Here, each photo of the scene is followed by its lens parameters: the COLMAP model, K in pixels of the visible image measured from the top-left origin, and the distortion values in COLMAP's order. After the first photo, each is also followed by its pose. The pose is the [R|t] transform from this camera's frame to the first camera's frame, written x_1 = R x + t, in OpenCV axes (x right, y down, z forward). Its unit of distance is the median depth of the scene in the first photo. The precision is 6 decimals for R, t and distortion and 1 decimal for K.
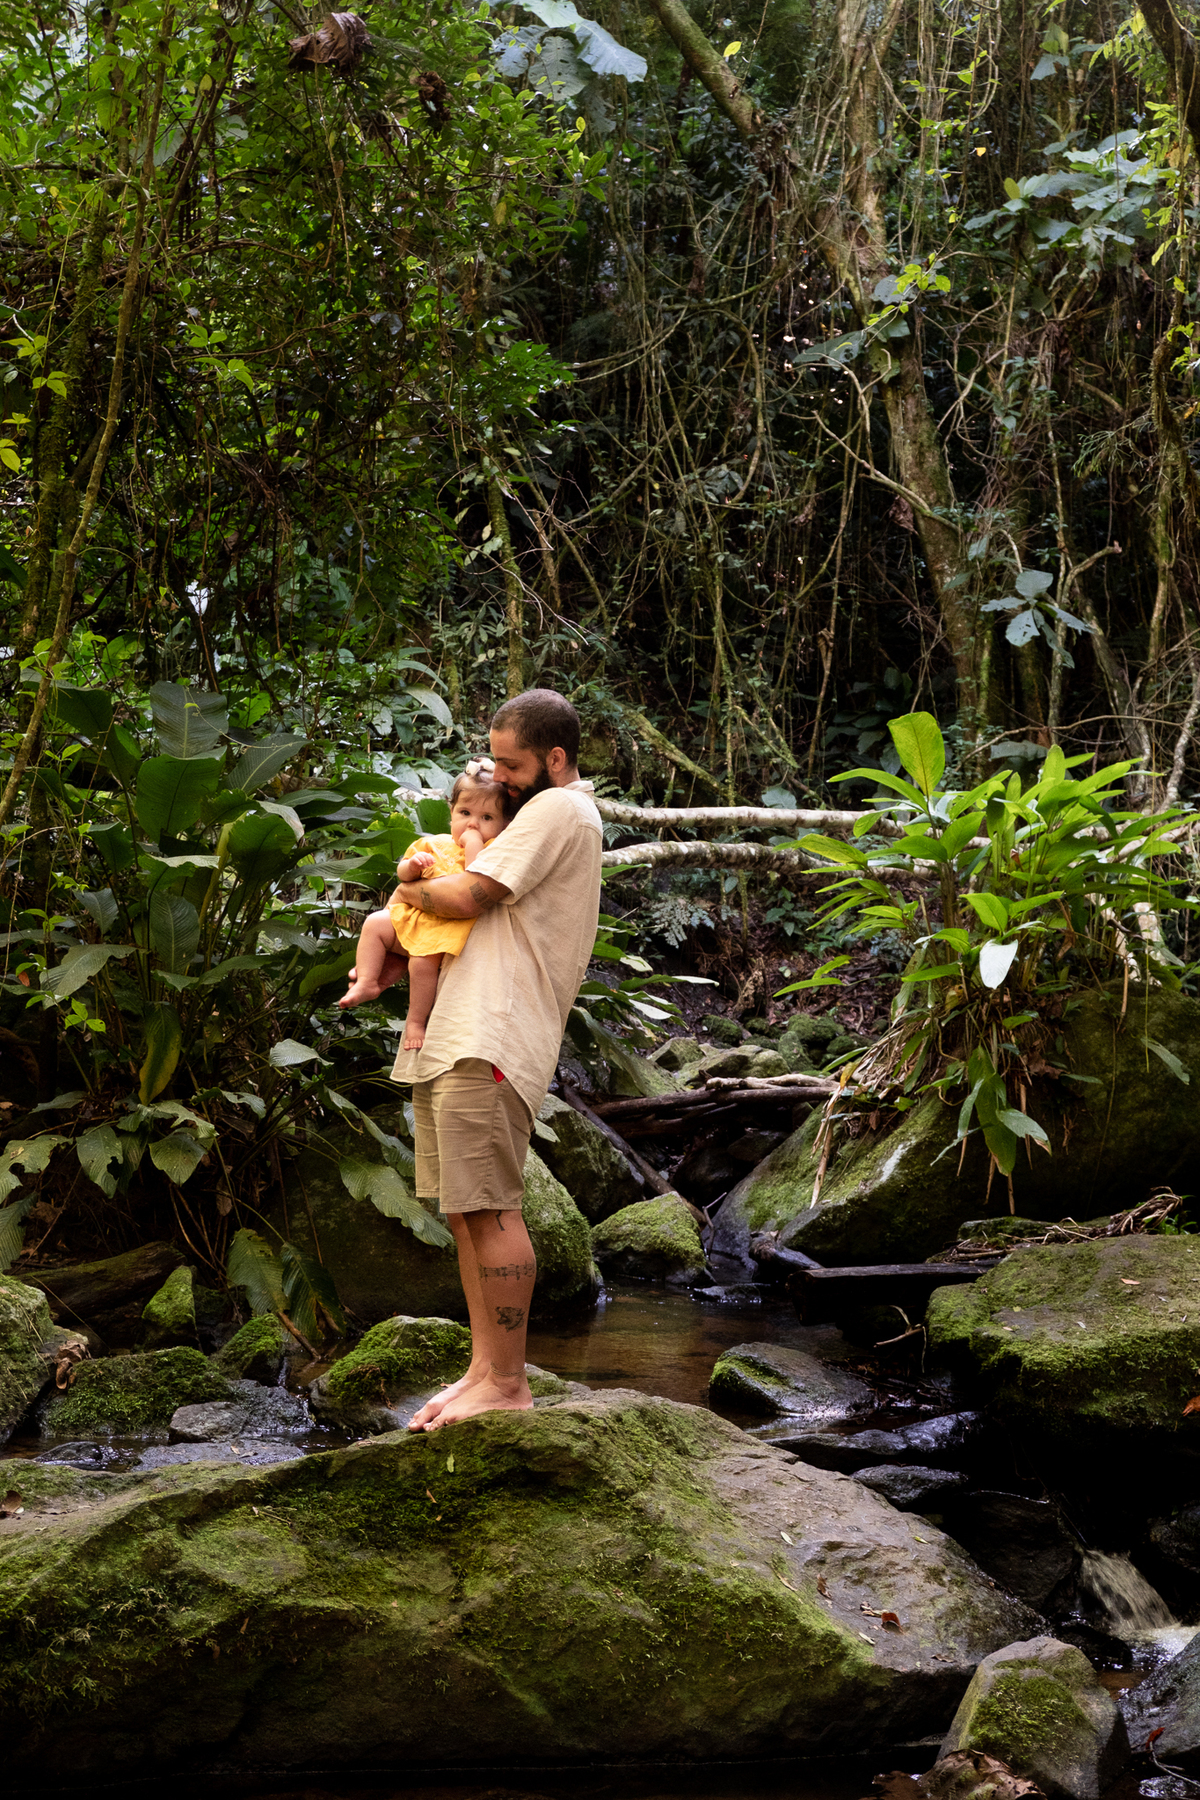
lens RADIAL K [[2540.9, 0, 610.6], [0, 2540.9, 872.2], [0, 0, 1]] dist [0.013629, -0.050222]
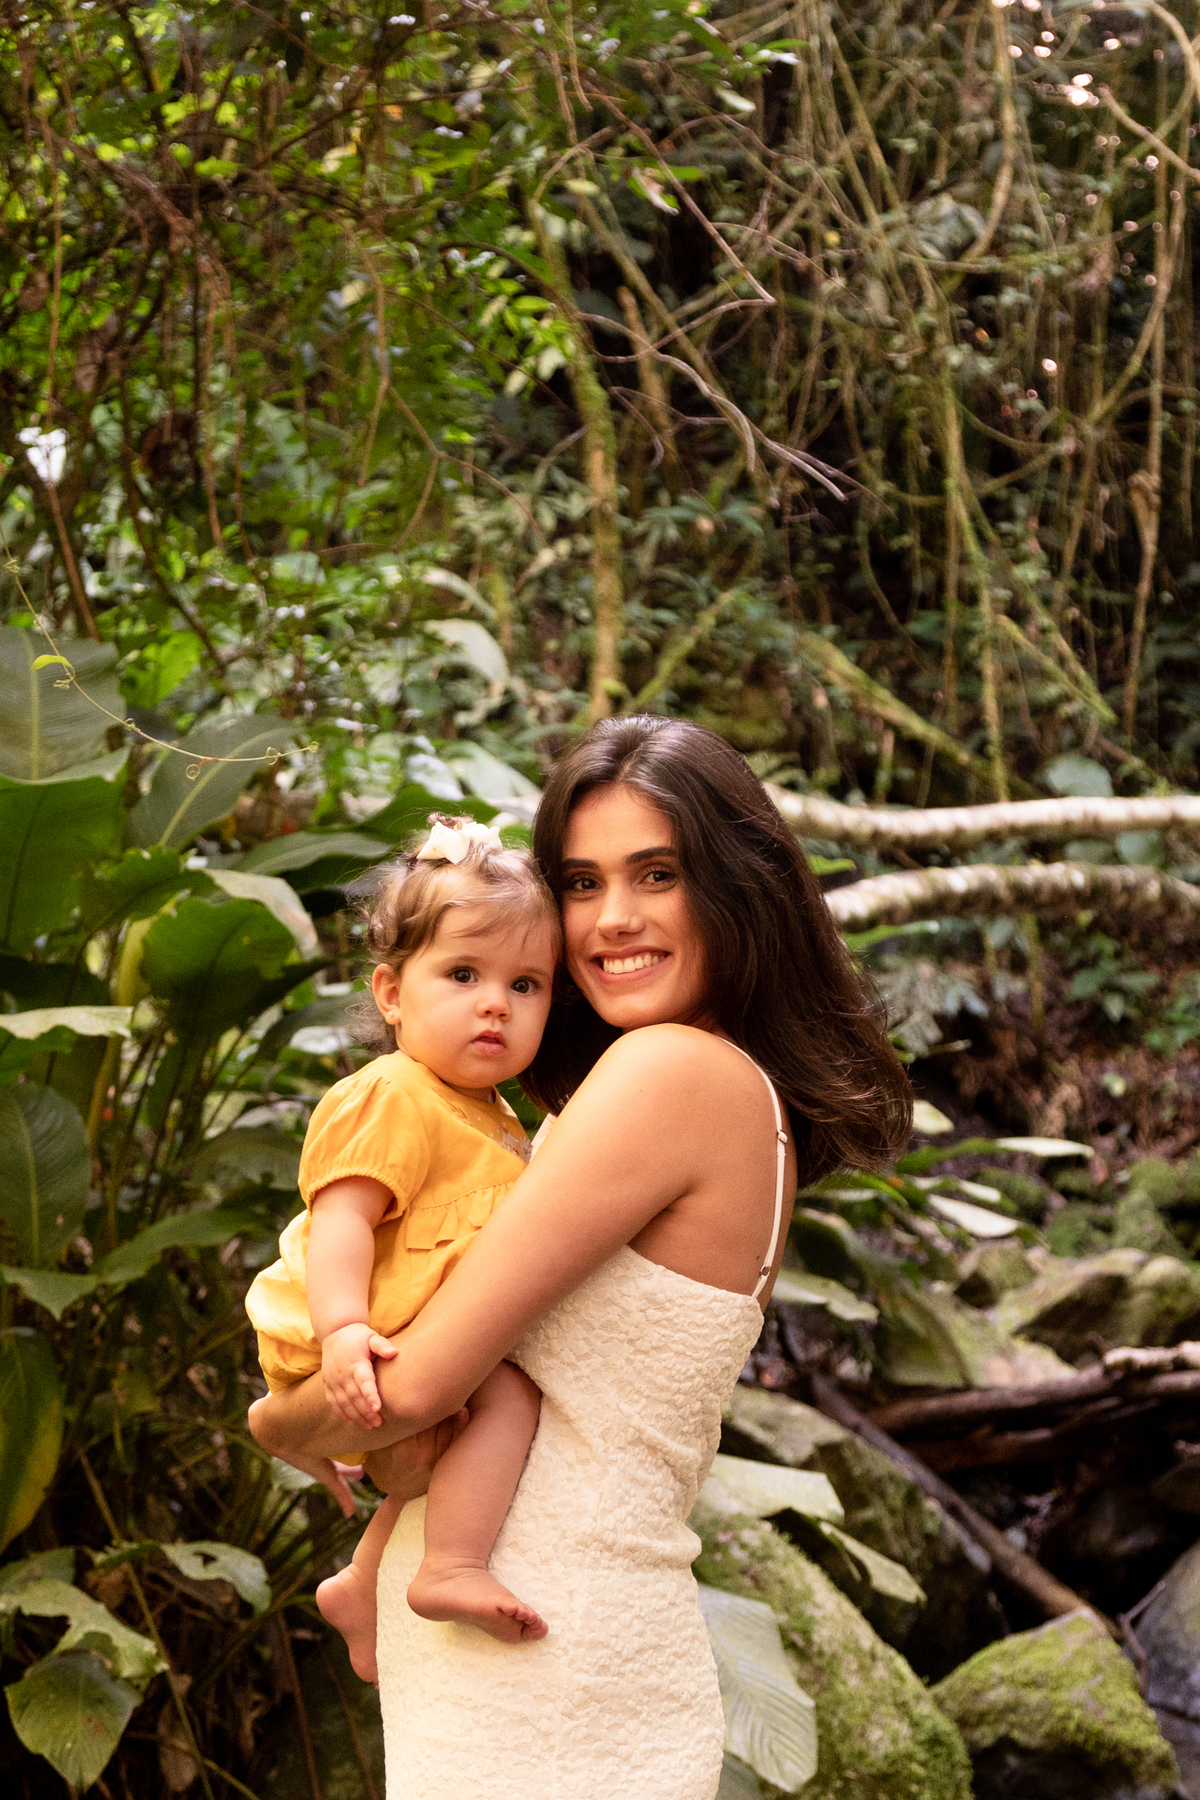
lens RADIAL K [[3914.6, 0, 600.5], [0, 3914.6, 846.6], [0, 0, 1]] dist [0.001430, 0.071446]
pose [[0.998230, -0.055393, -0.021622, -0.023514], [0.055118, 0.998394, -0.013132, -0.008319], [0.022314, 0.011917, 0.999680, 0.135415]]
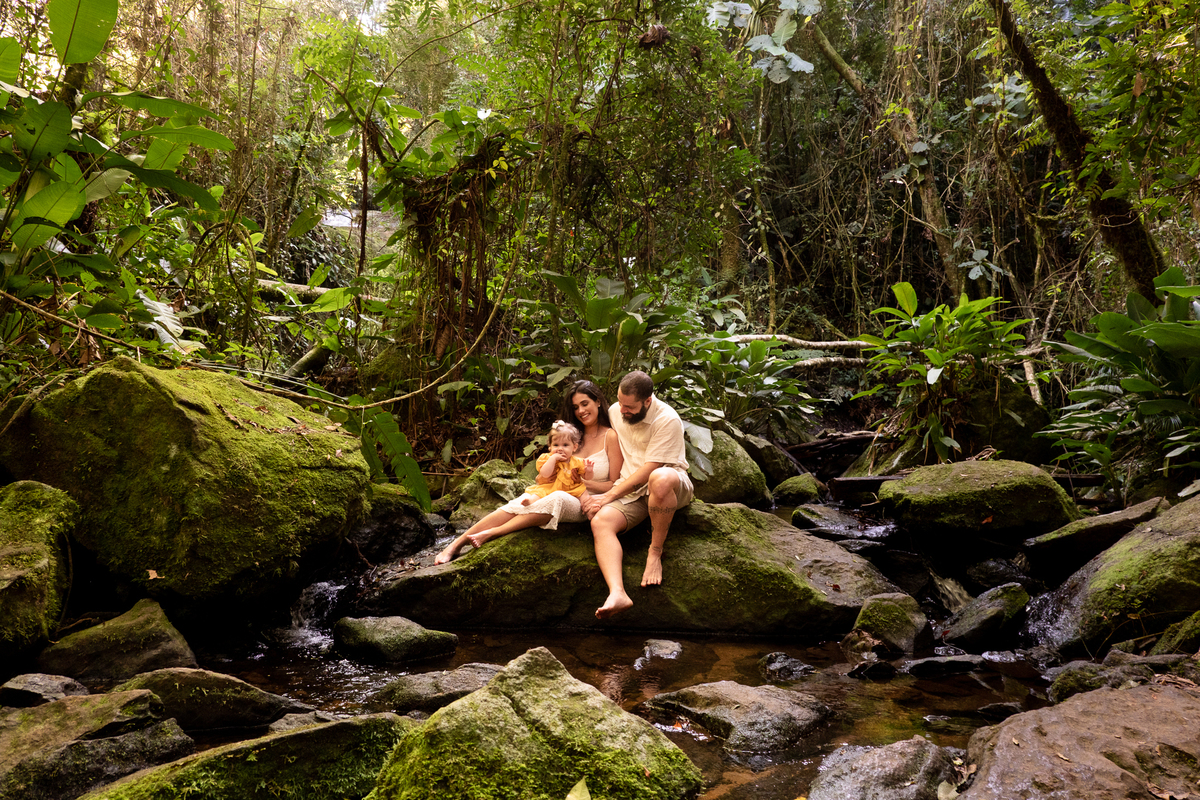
lens RADIAL K [[938.9, 0, 599.8], [0, 938.9, 394.4], [0, 0, 1]] dist [-0.019814, 0.005457]
pose [[0.965772, -0.030527, -0.257591, 0.036822], [0.025112, 0.999390, -0.024287, 0.035324], [0.258175, 0.016987, 0.965949, 0.016789]]
